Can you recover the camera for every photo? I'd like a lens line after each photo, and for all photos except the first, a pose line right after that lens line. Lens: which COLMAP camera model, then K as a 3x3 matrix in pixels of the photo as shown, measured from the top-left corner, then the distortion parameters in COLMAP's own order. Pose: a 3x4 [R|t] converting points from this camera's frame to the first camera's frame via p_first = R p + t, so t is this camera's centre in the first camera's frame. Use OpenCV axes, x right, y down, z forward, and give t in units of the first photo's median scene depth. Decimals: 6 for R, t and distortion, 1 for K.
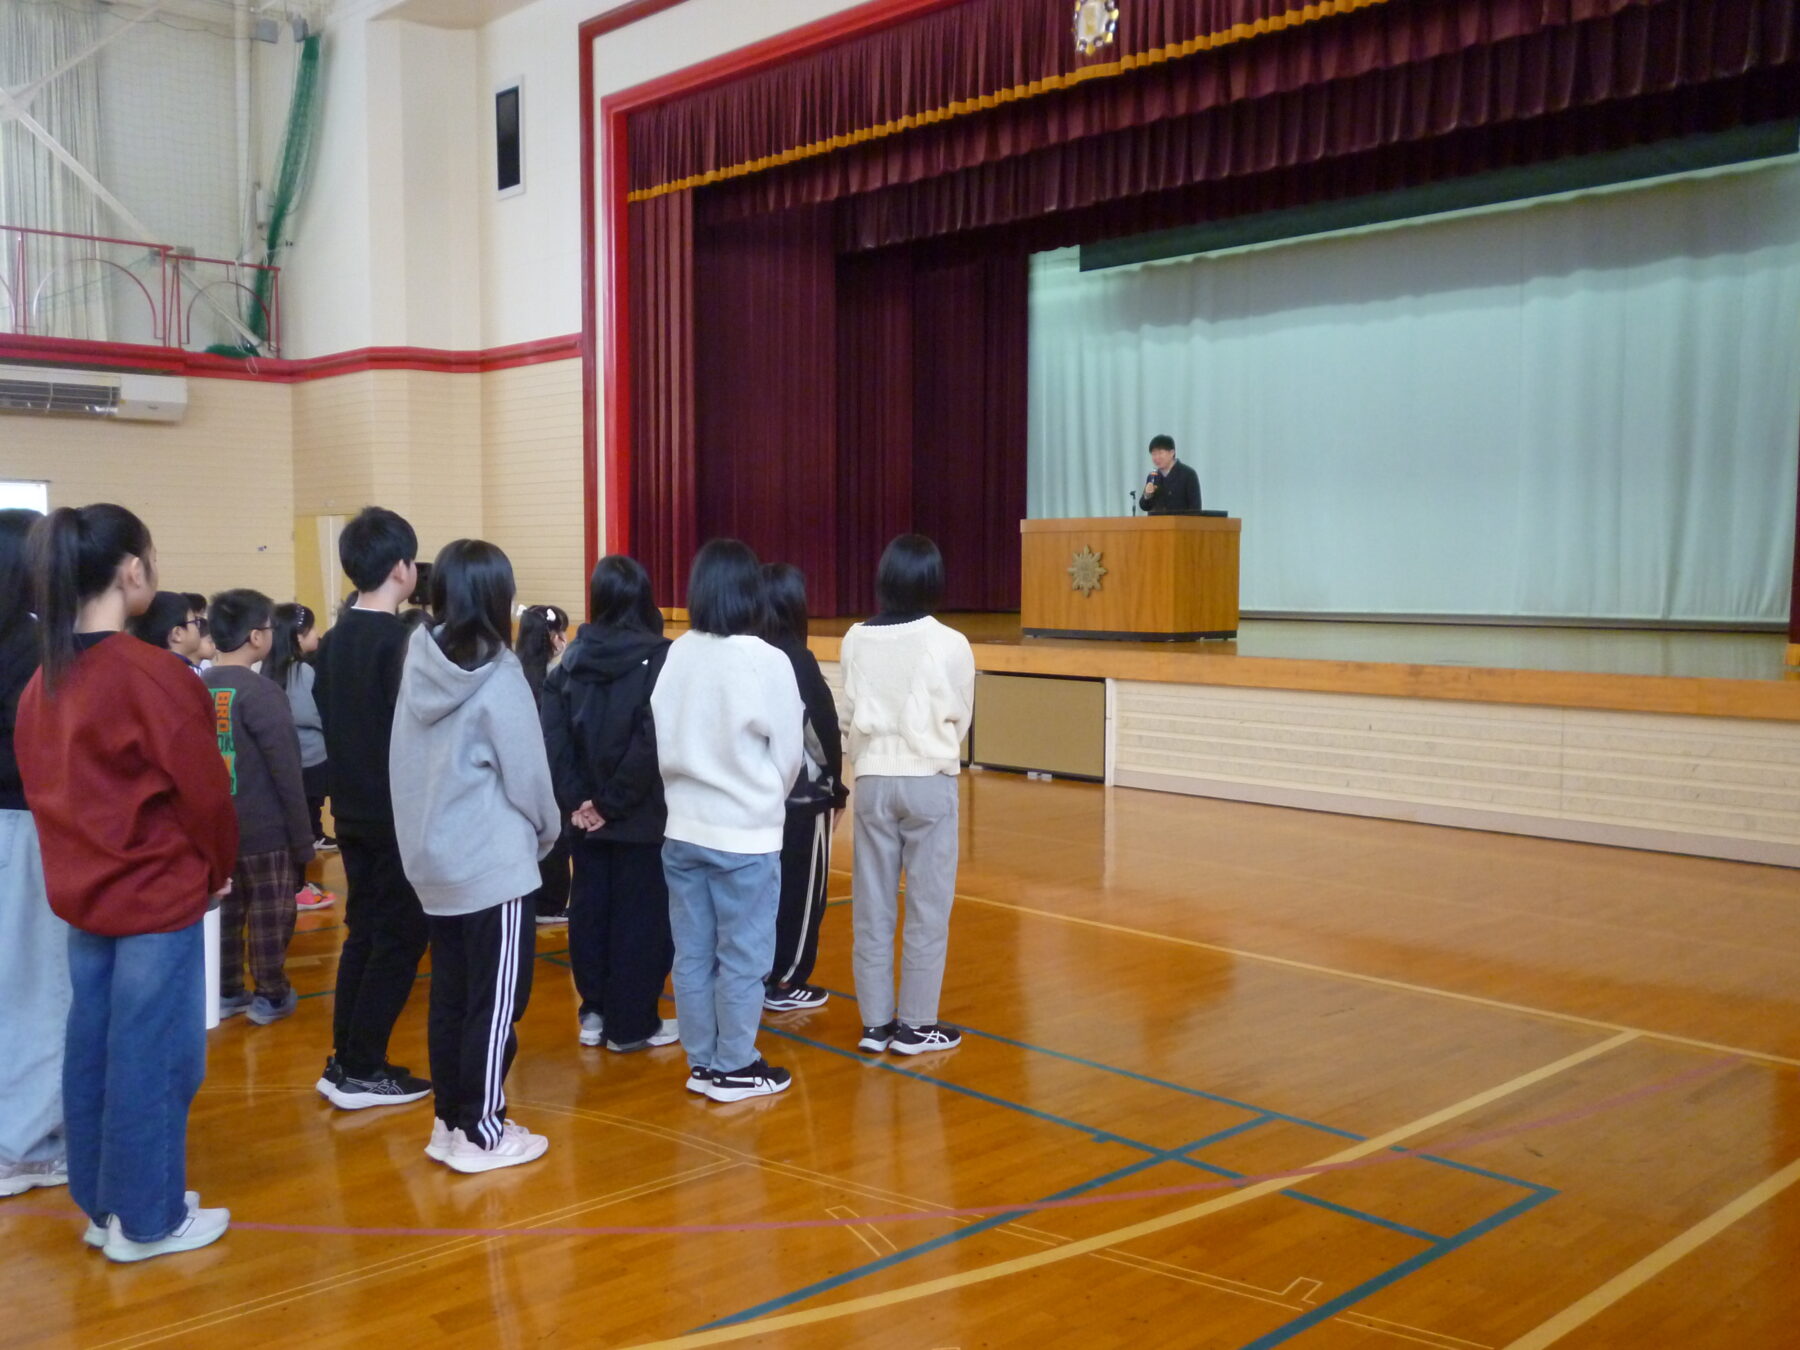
lens RADIAL K [[1685.8, 0, 900.0], [0, 1685.8, 675.0], [0, 0, 1]] dist [0.004543, 0.007341]
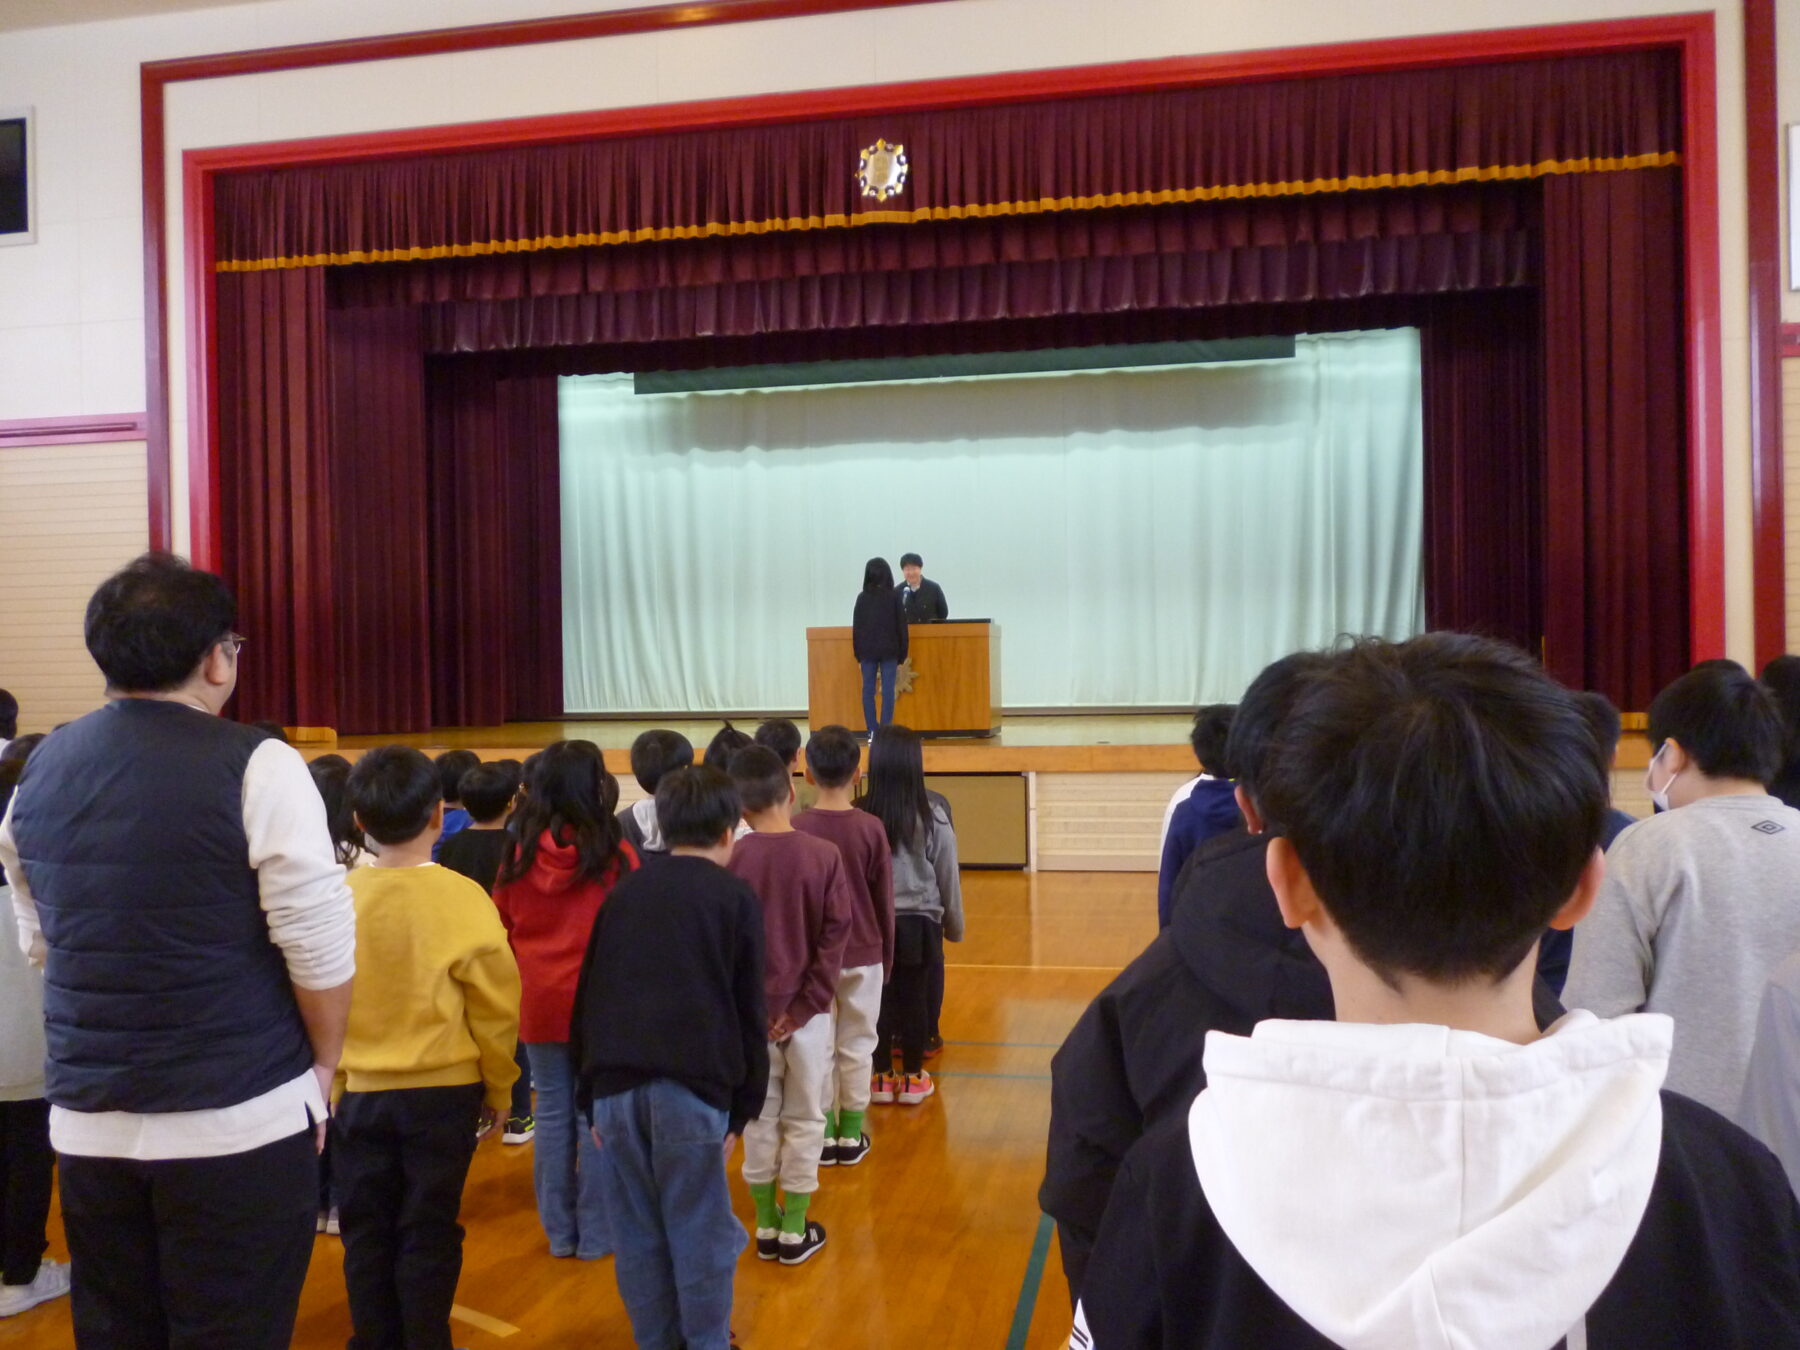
lens RADIAL K [[1502.7, 0, 900.0], [0, 1502.7, 675.0], [0, 0, 1]] dist [0.000398, -0.011600]
pose [[0.817226, -0.018251, 0.576028, -0.380291], [0.055254, 0.997375, -0.046788, -0.014869], [-0.573662, 0.070064, 0.816090, 0.194482]]
